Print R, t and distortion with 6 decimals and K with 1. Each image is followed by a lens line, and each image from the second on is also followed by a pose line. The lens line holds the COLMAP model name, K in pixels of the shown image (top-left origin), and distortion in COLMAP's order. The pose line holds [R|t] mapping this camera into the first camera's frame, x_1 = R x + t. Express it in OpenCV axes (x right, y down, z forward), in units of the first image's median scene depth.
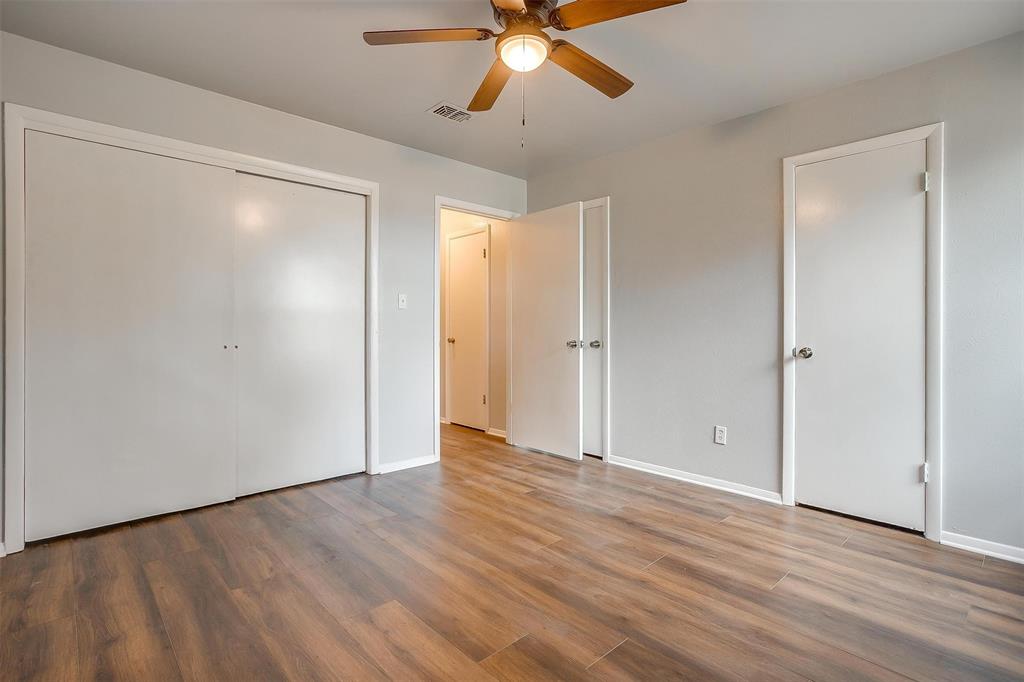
lens RADIAL K [[497.2, 0, 512.3], [0, 497.2, 333.7], [0, 0, 1]] dist [-0.029308, 0.000078]
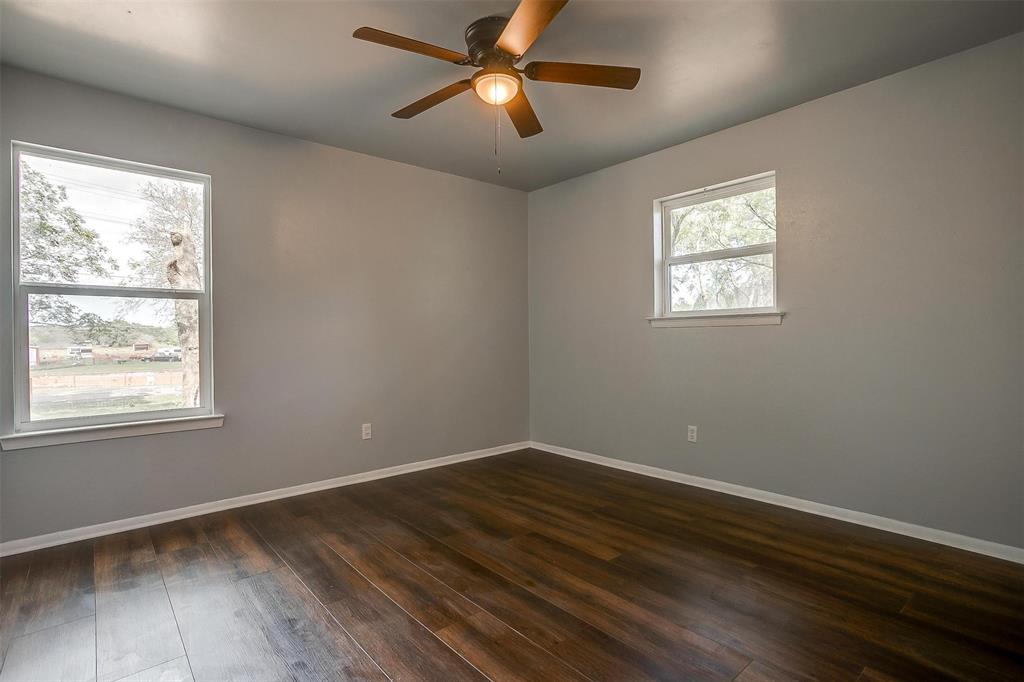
lens RADIAL K [[497.2, 0, 512.3], [0, 497.2, 340.1], [0, 0, 1]] dist [-0.029308, 0.000078]
pose [[-0.999223, 0.006934, 0.038801, -0.050332], [0.007428, 0.999893, 0.012611, -0.019473], [-0.038709, 0.012889, -0.999167, 2.102255]]
